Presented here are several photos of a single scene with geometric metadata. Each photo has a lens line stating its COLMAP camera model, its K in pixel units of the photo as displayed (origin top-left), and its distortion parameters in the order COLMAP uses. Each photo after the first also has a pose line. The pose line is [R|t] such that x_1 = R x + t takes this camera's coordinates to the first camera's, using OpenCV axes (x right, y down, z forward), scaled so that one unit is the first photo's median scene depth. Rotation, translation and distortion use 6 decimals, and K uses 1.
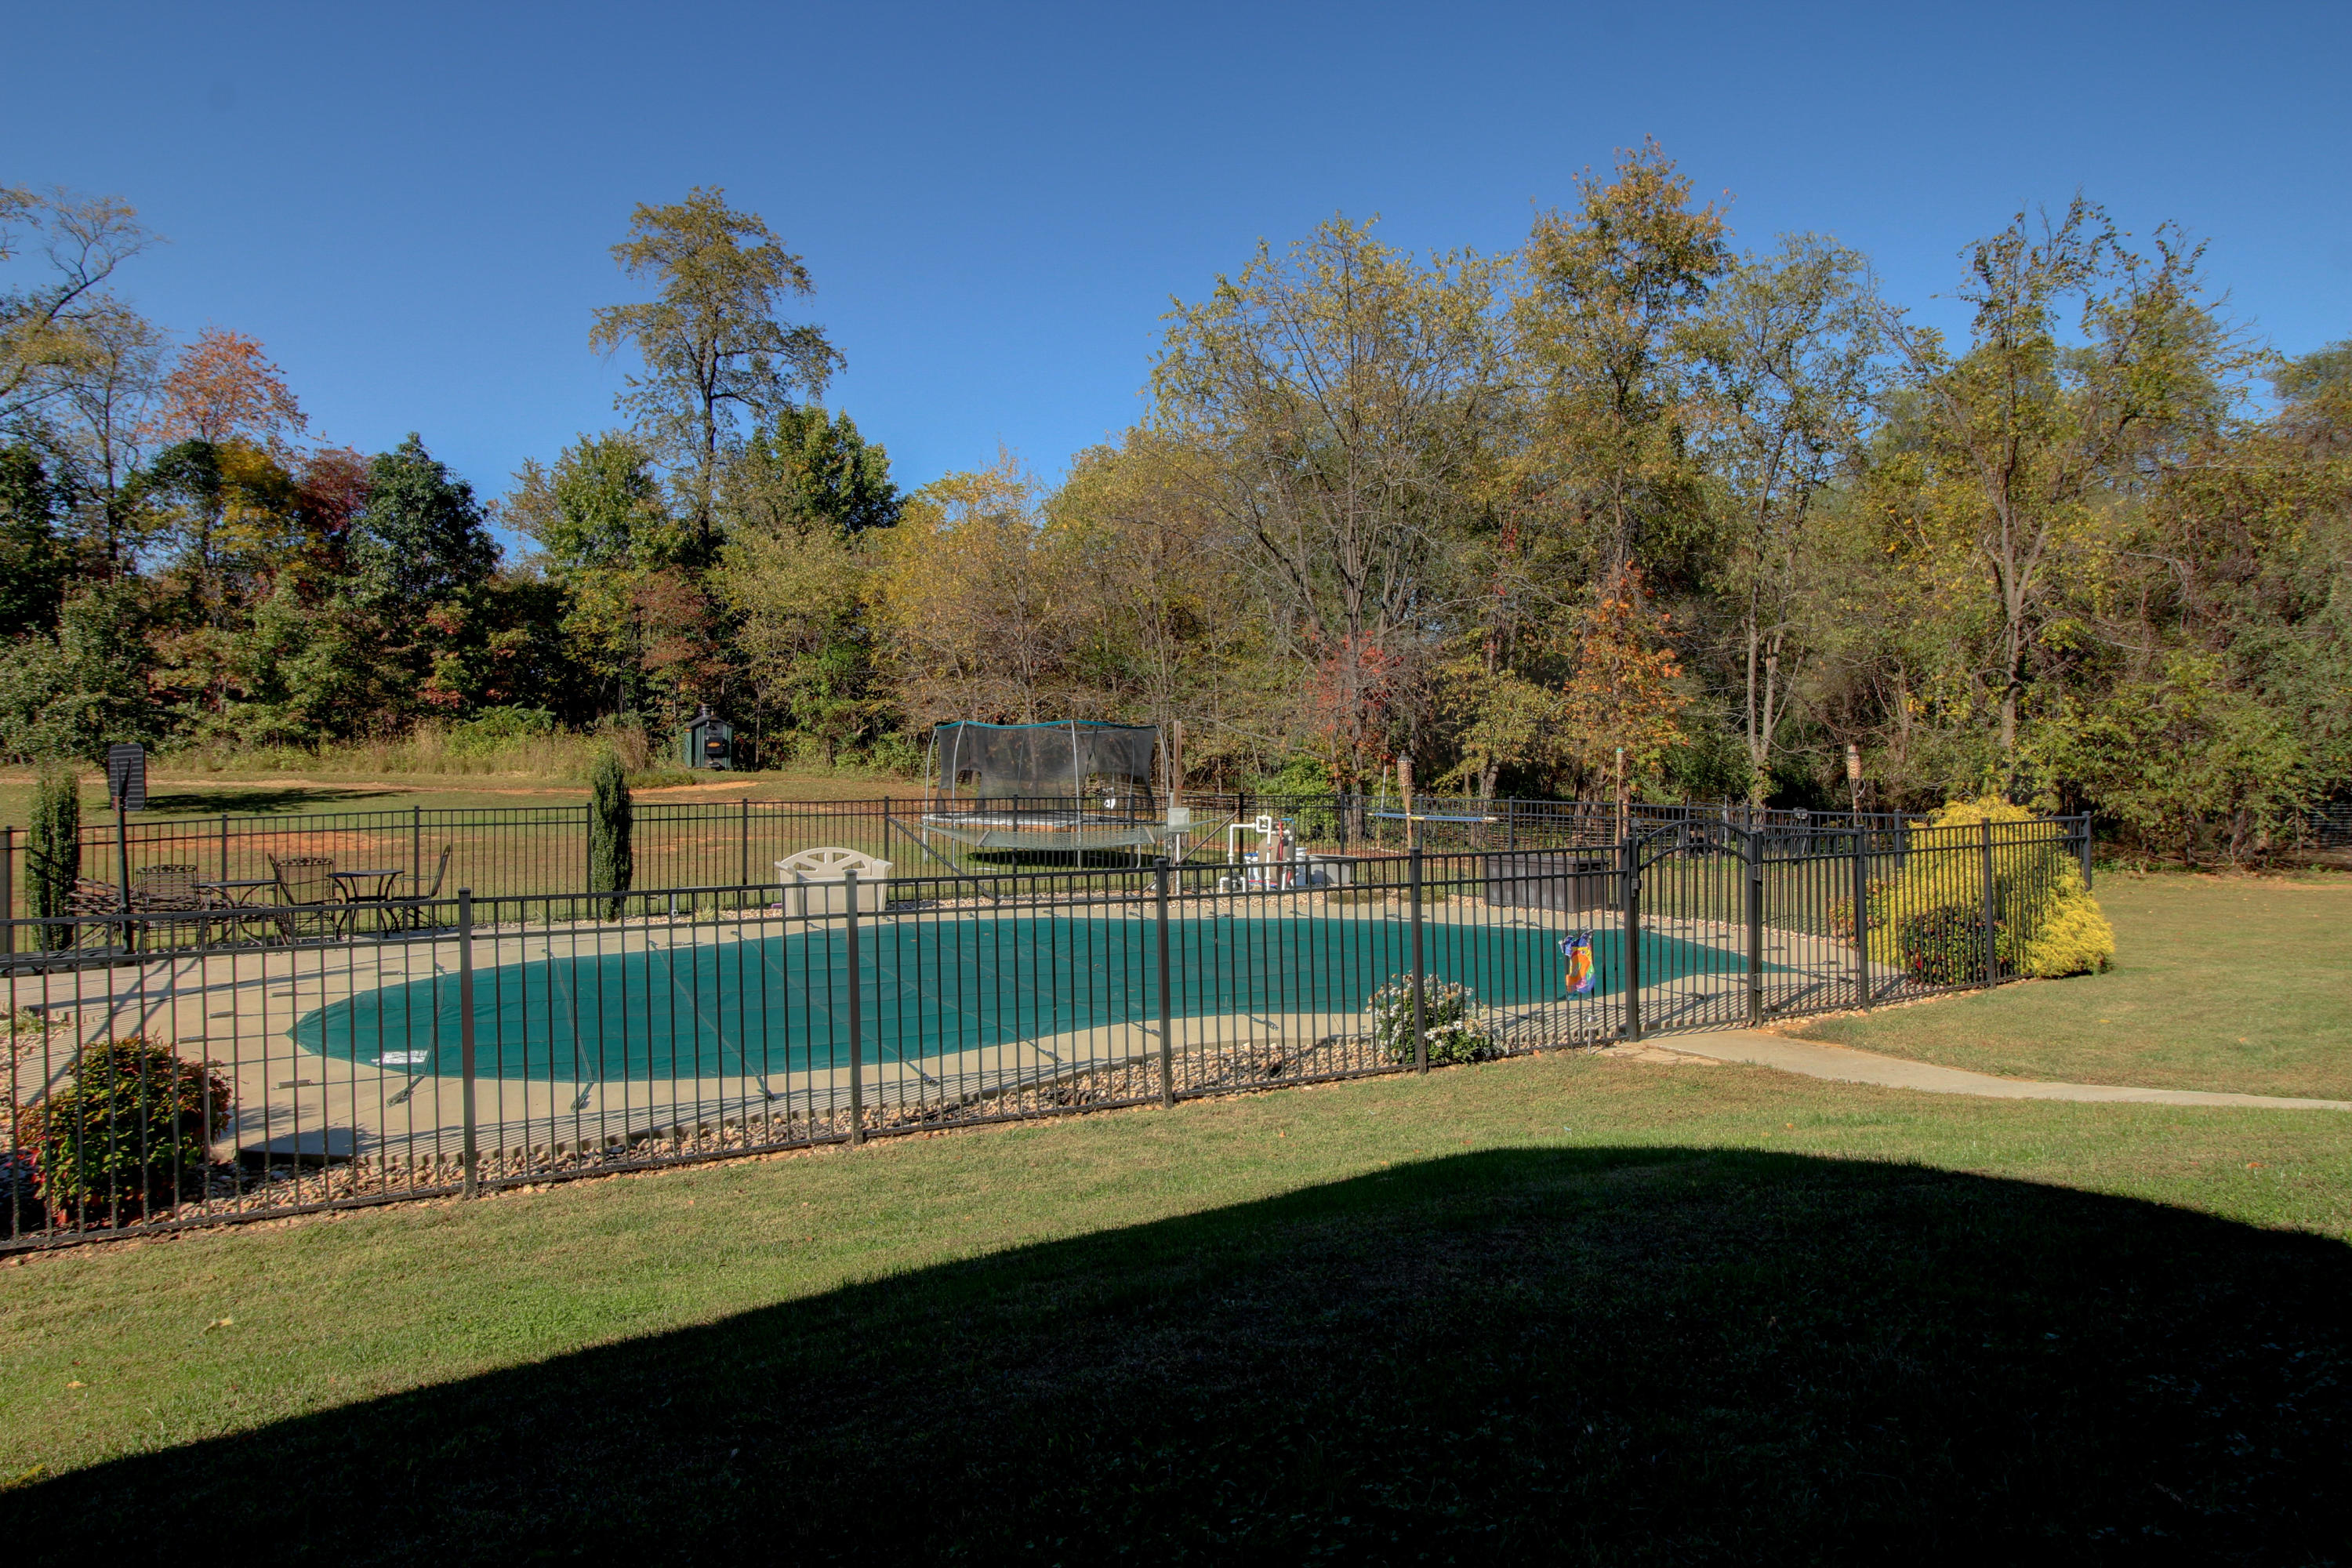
lens RADIAL K [[1474.7, 0, 1181.2], [0, 1474.7, 760.5], [0, 0, 1]] dist [0.010385, -0.008160]
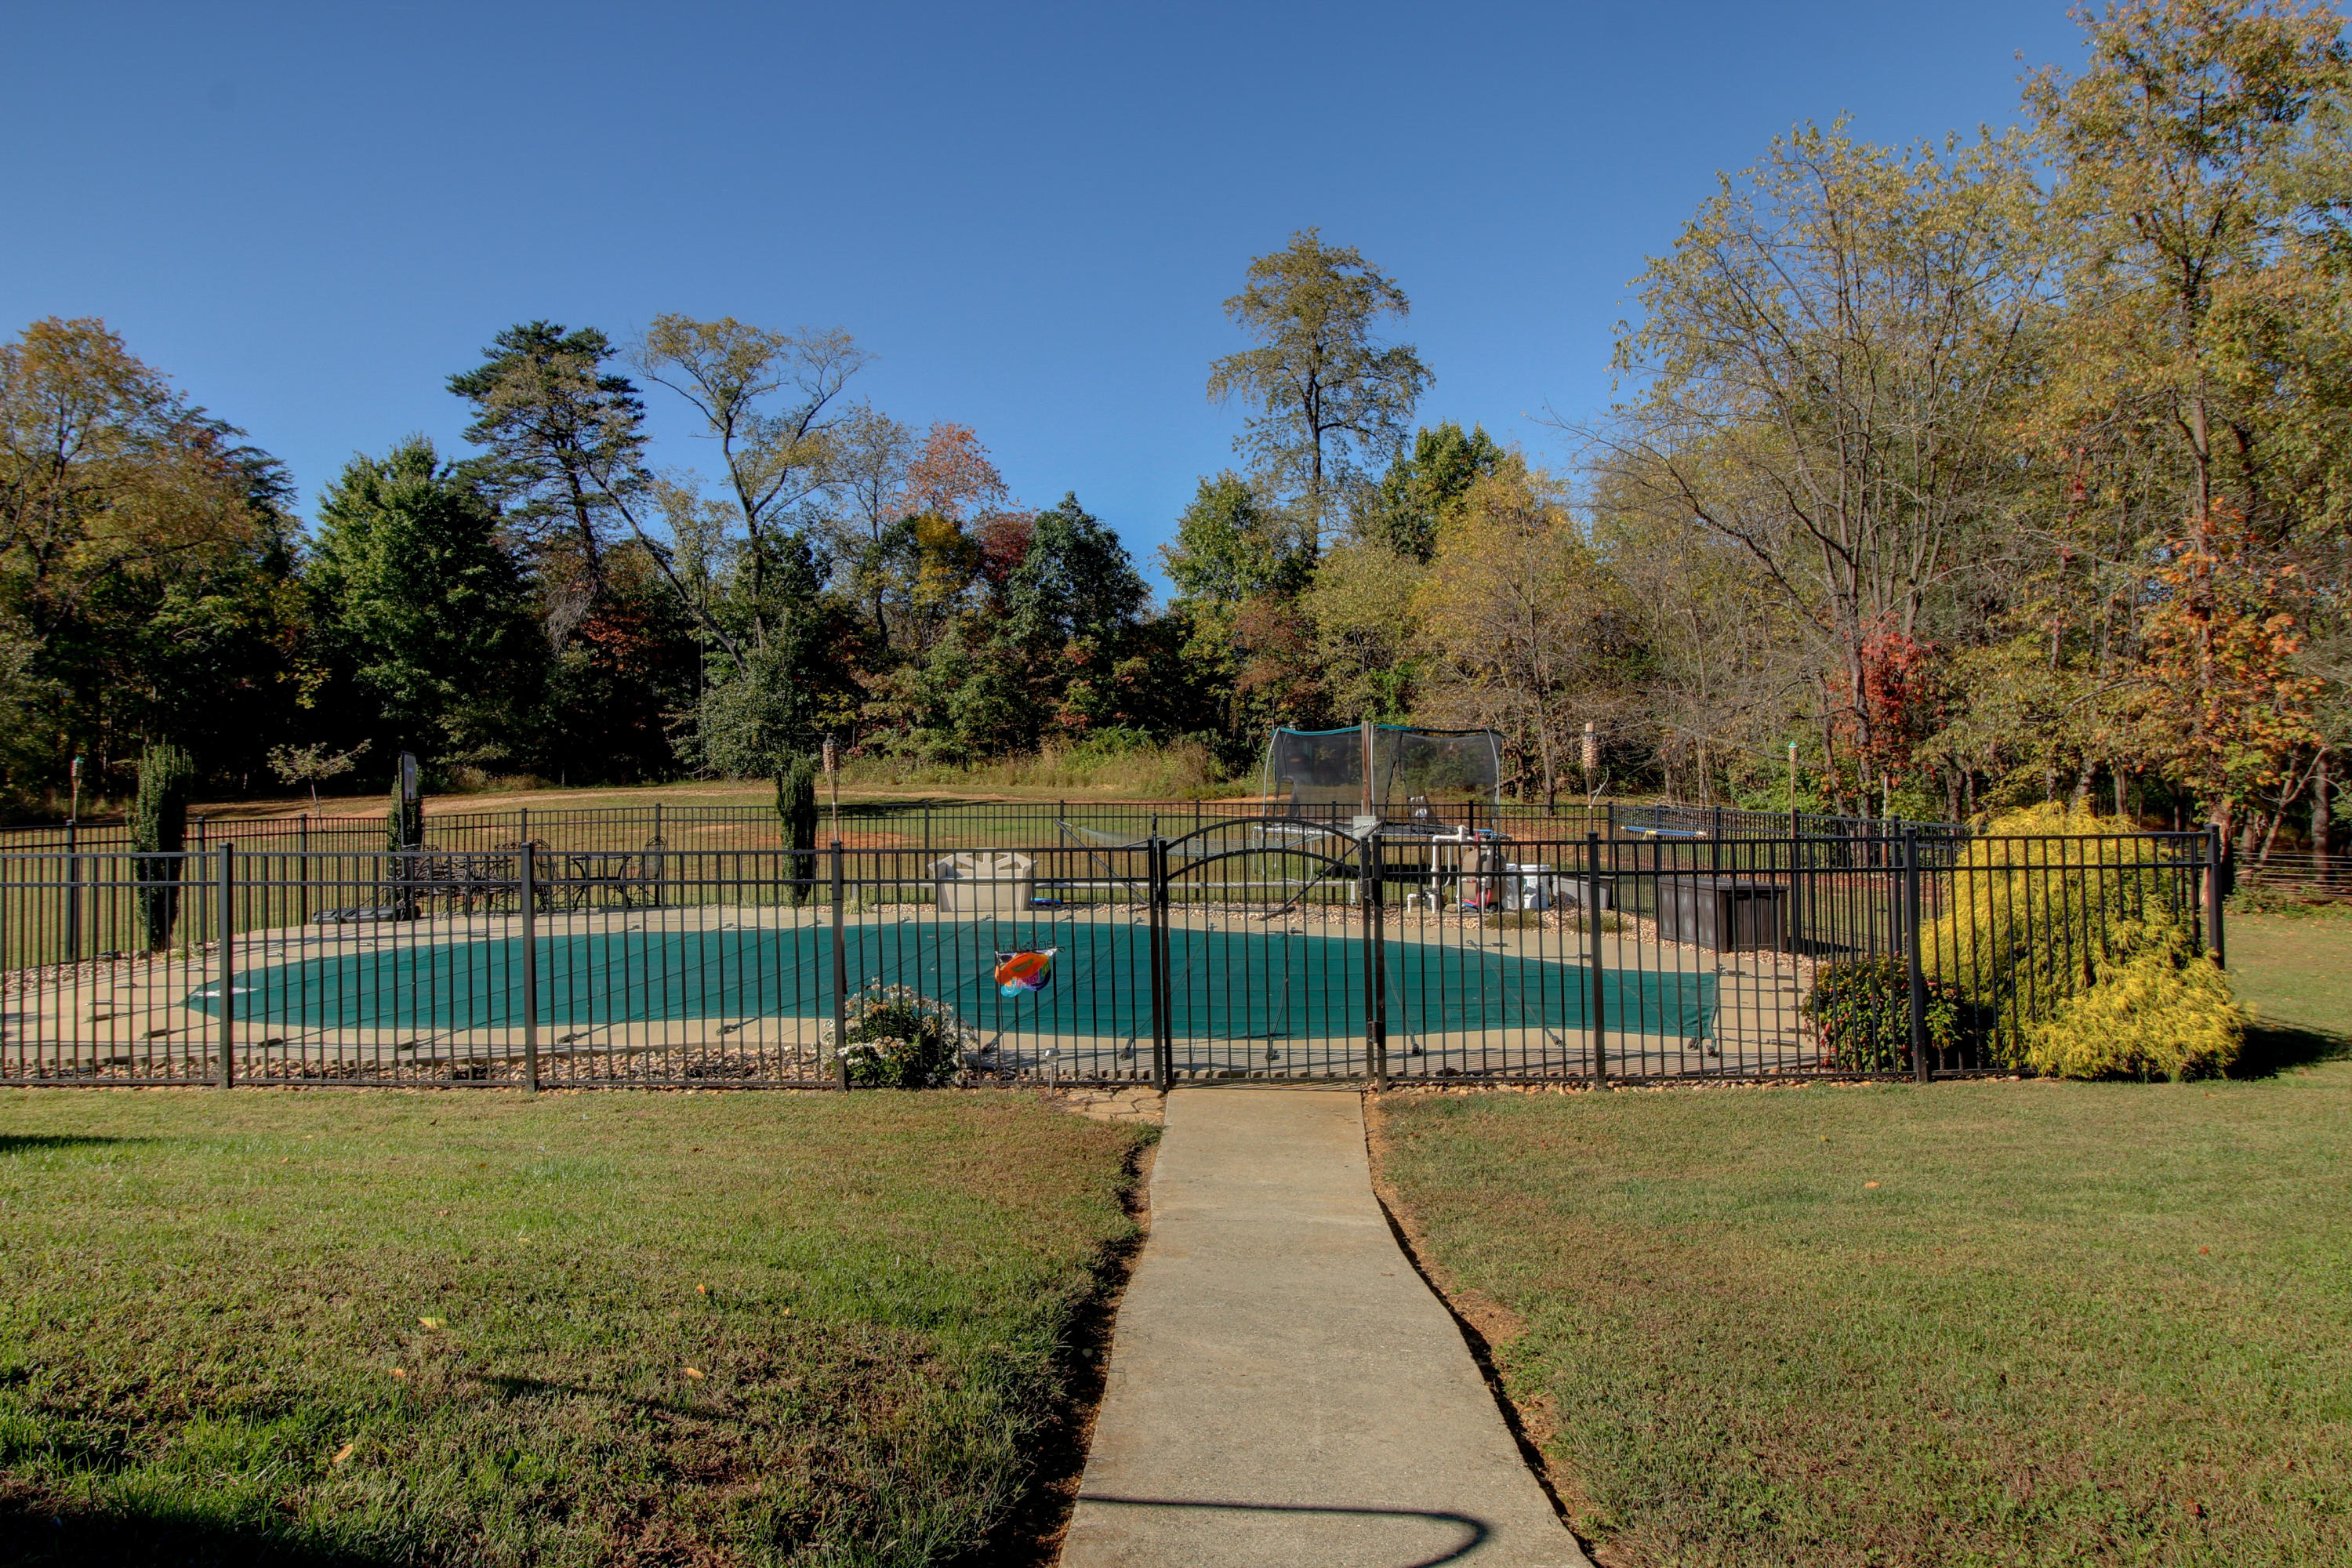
lens RADIAL K [[1474.7, 0, 1178.7], [0, 1474.7, 766.3], [0, 0, 1]] dist [0.010385, -0.008160]
pose [[0.859574, -0.005396, -0.510983, 0.147703], [0.000239, 0.999948, -0.010159, 0.004238], [0.511011, 0.008610, 0.859531, 0.061547]]
